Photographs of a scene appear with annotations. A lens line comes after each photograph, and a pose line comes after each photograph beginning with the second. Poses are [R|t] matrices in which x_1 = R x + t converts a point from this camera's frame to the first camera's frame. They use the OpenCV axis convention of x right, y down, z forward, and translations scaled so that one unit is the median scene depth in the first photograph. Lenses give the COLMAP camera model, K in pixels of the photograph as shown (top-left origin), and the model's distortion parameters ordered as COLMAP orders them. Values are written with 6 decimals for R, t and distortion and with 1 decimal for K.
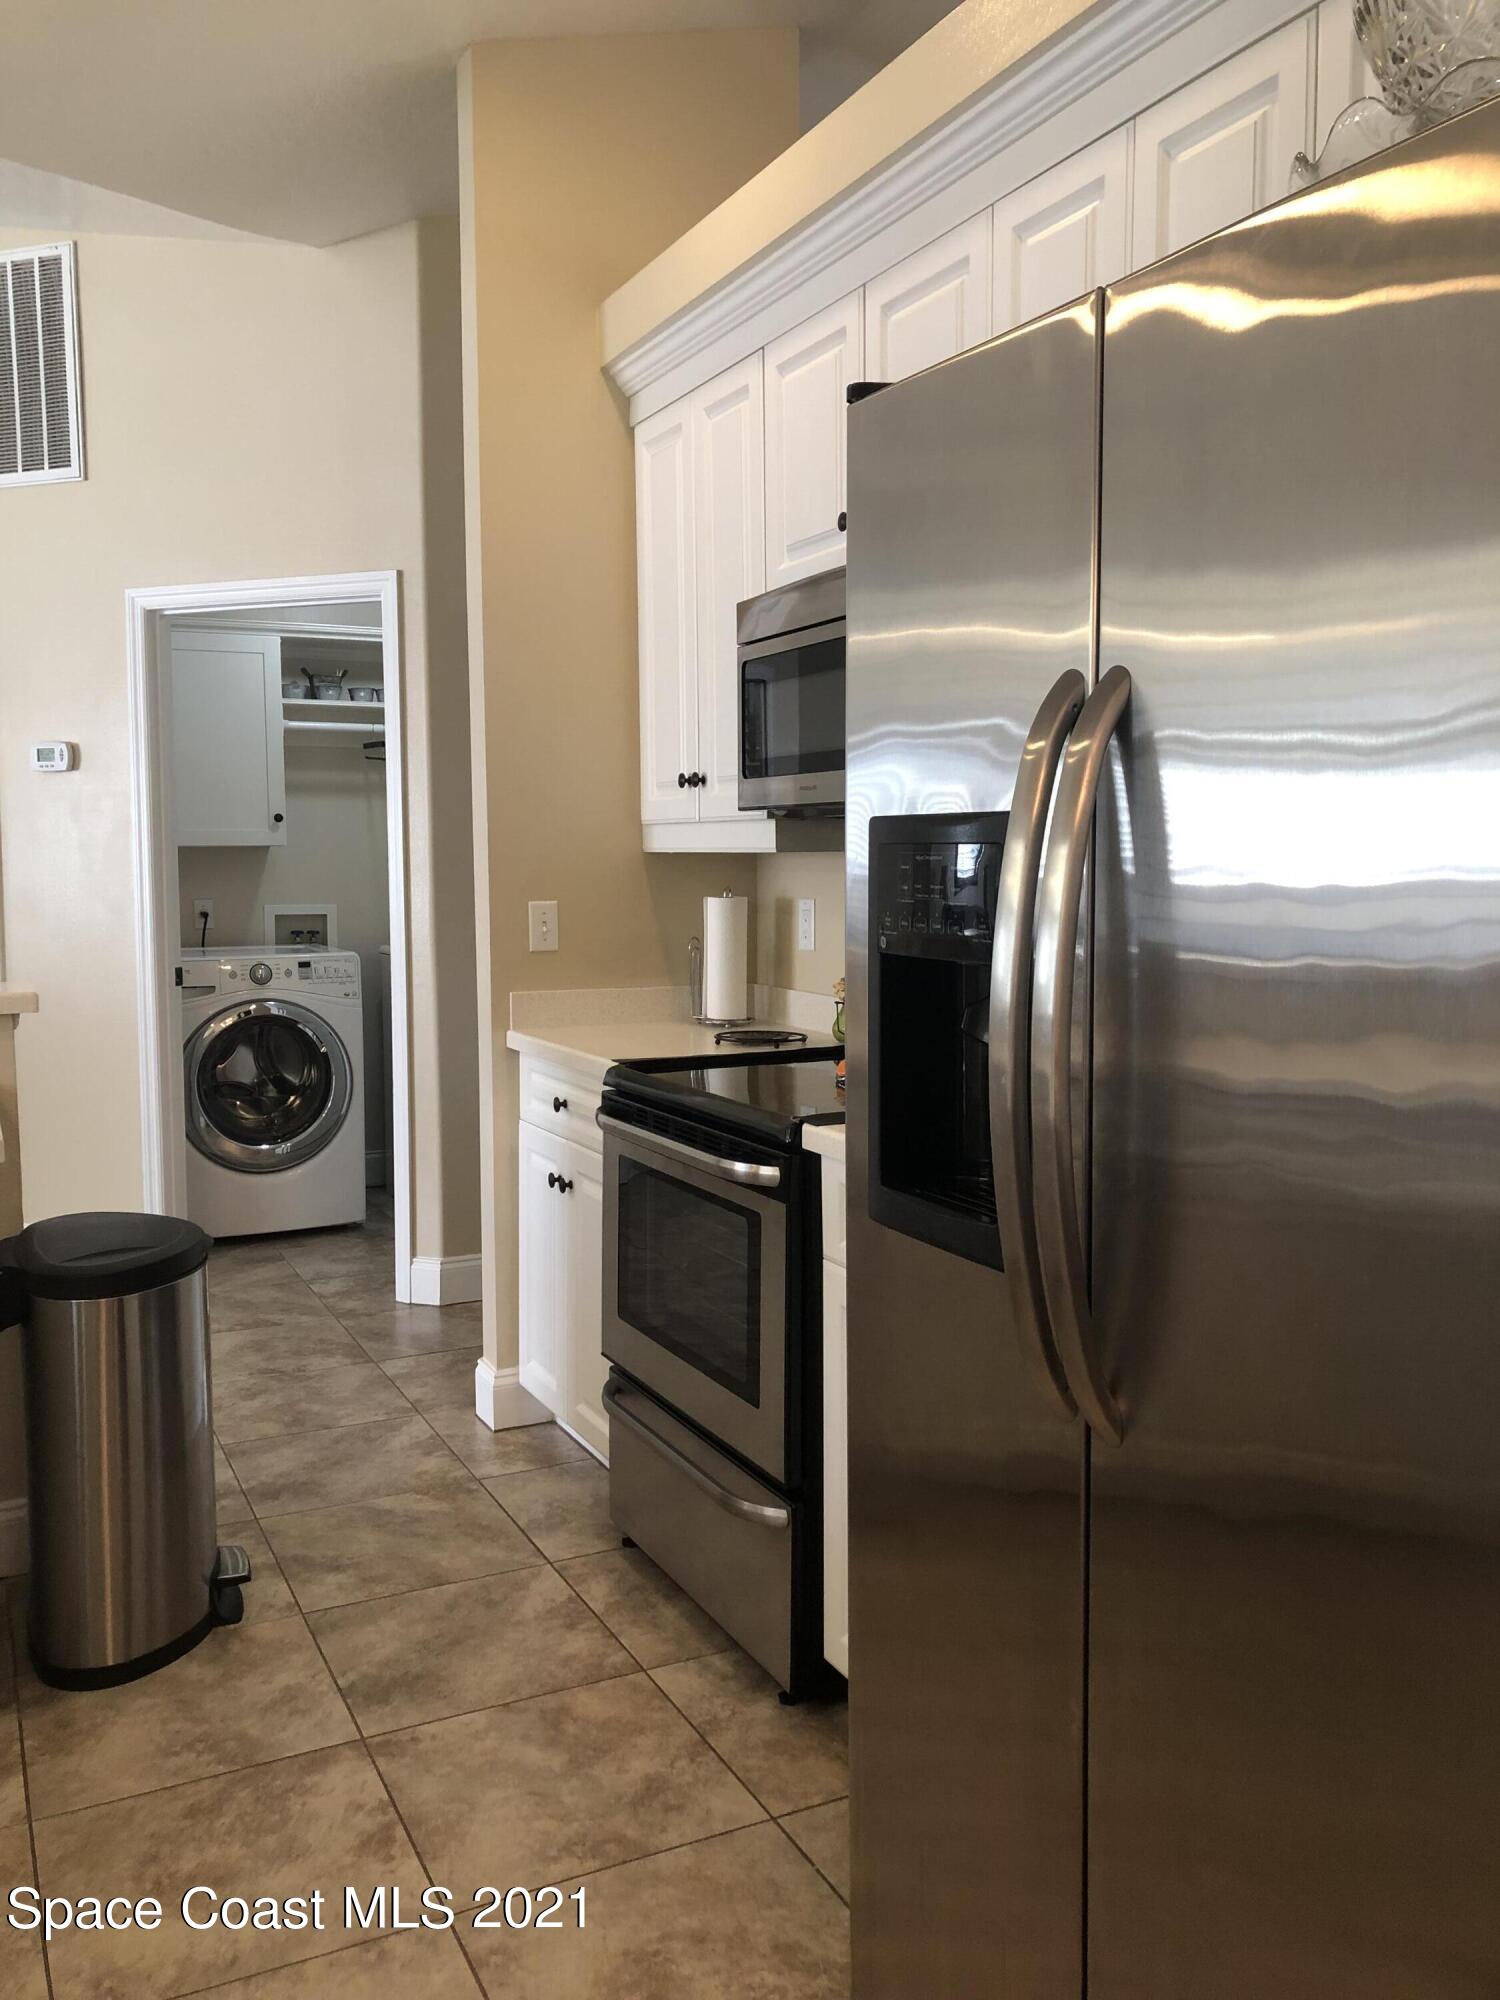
lens RADIAL K [[1648.0, 0, 733.2], [0, 1648.0, 975.4], [0, 0, 1]] dist [0.045661, -0.043828]
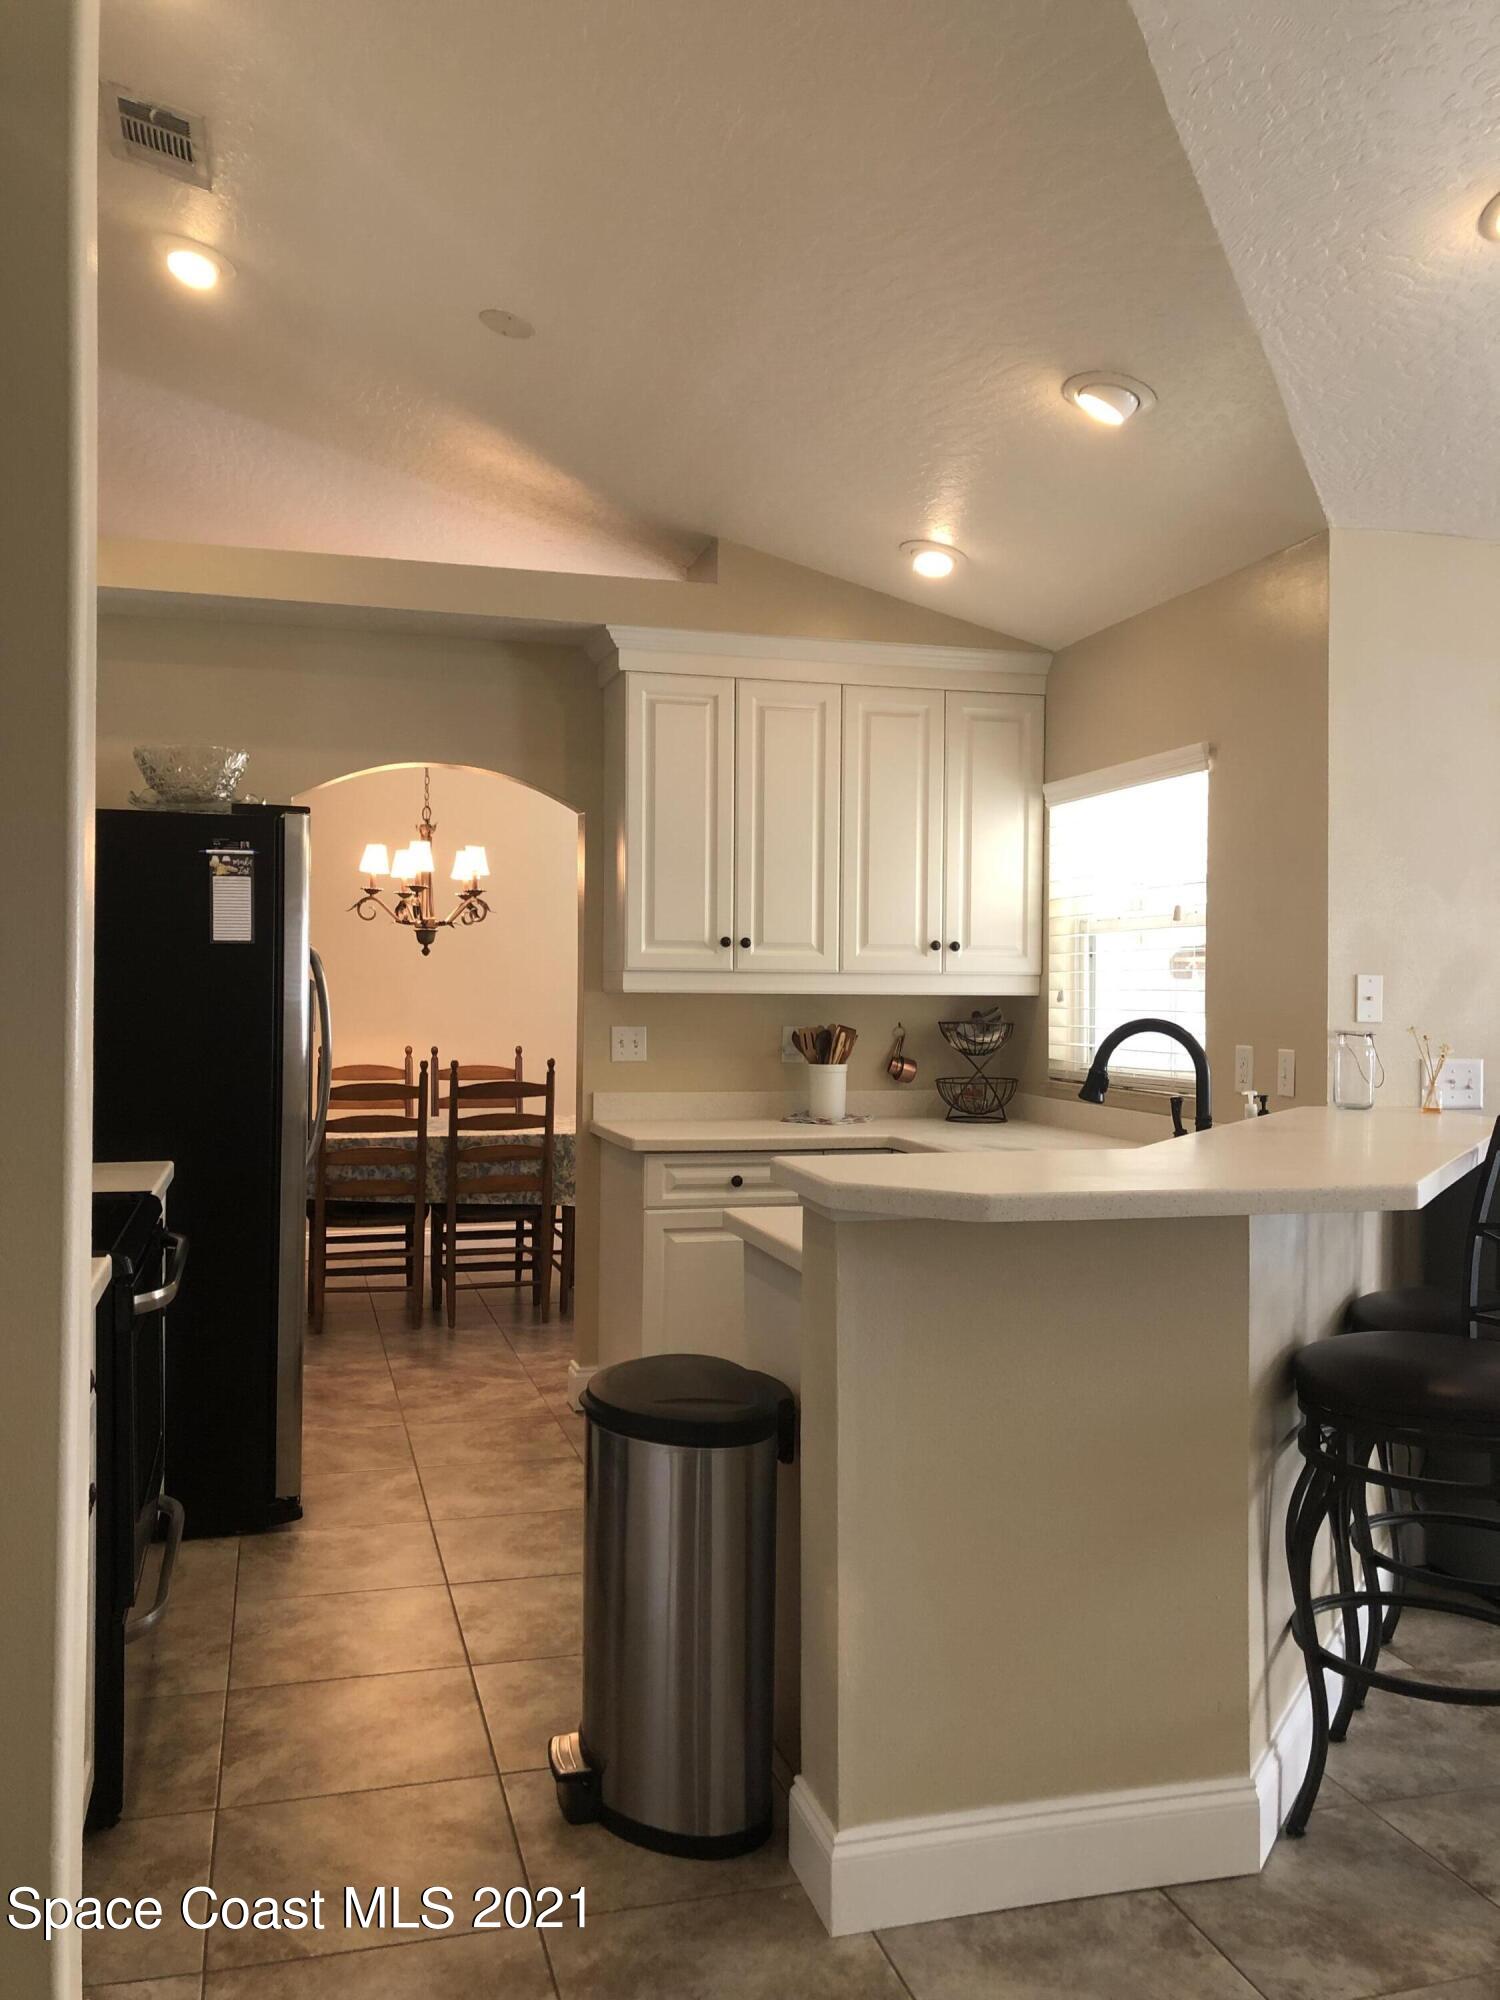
lens RADIAL K [[1634.5, 0, 694.8], [0, 1634.5, 964.3], [0, 0, 1]] dist [0.082882, -0.005961]
pose [[-0.978620, 0.002273, 0.205663, -0.485987], [0.014608, 0.998182, 0.058476, -0.123413], [-0.205156, 0.060230, -0.976874, 1.608748]]
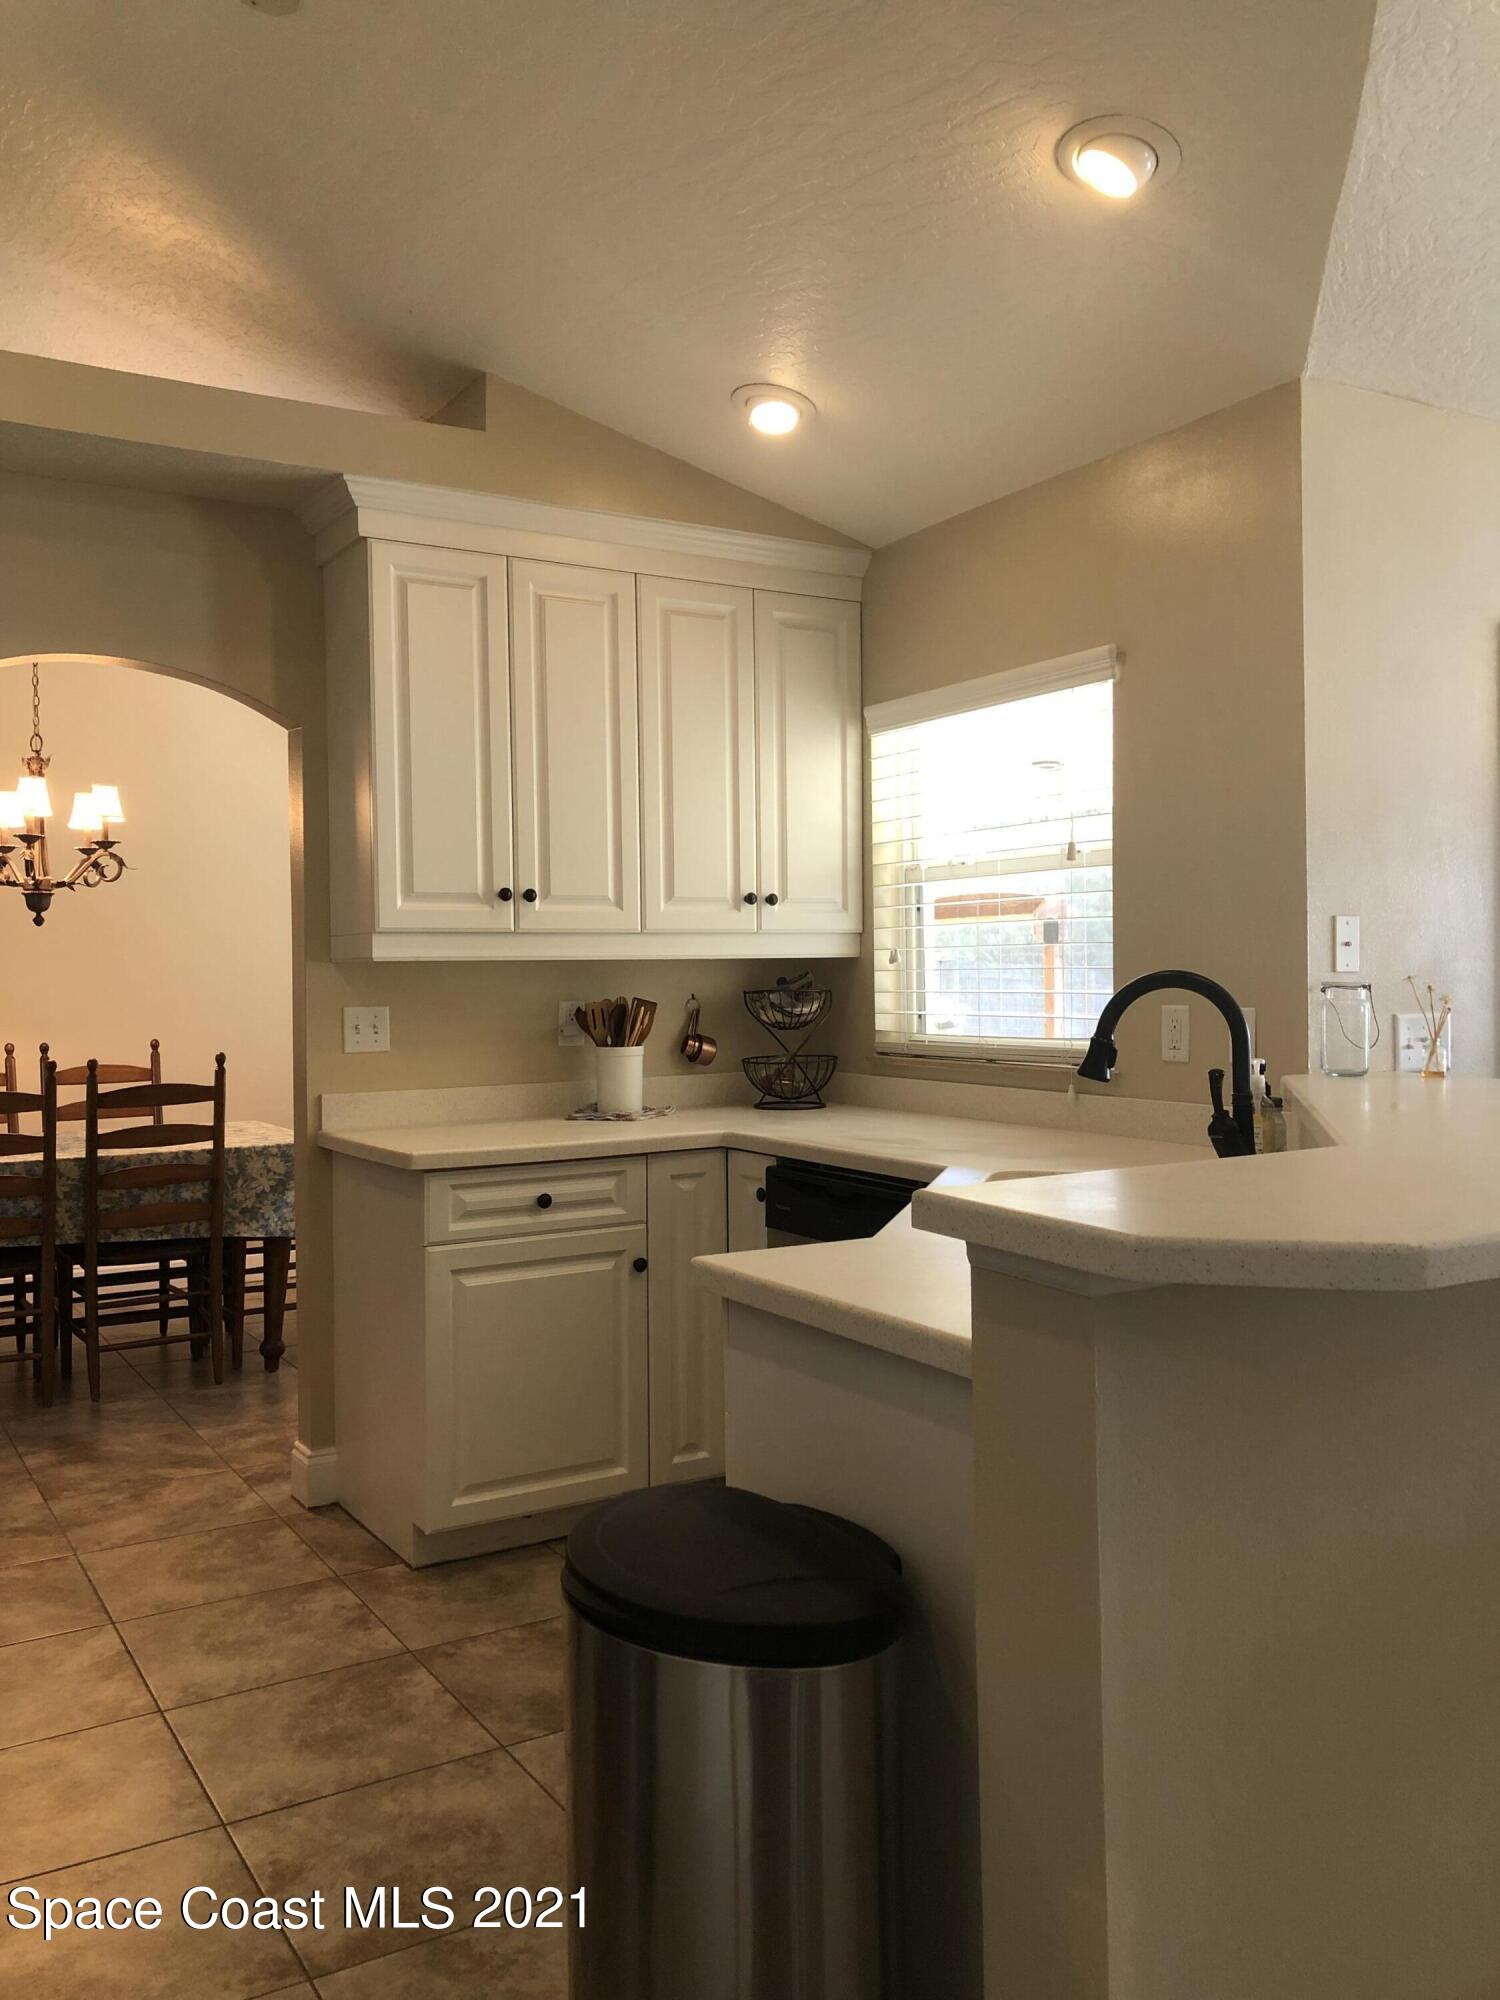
lens RADIAL K [[1648.0, 0, 733.2], [0, 1648.0, 975.4], [0, 0, 1]] dist [0.045661, -0.043828]
pose [[-0.996703, 0.020455, -0.078521, -0.279738], [0.014136, 0.996677, 0.080214, -0.091236], [0.079900, 0.078839, -0.993680, 1.335554]]
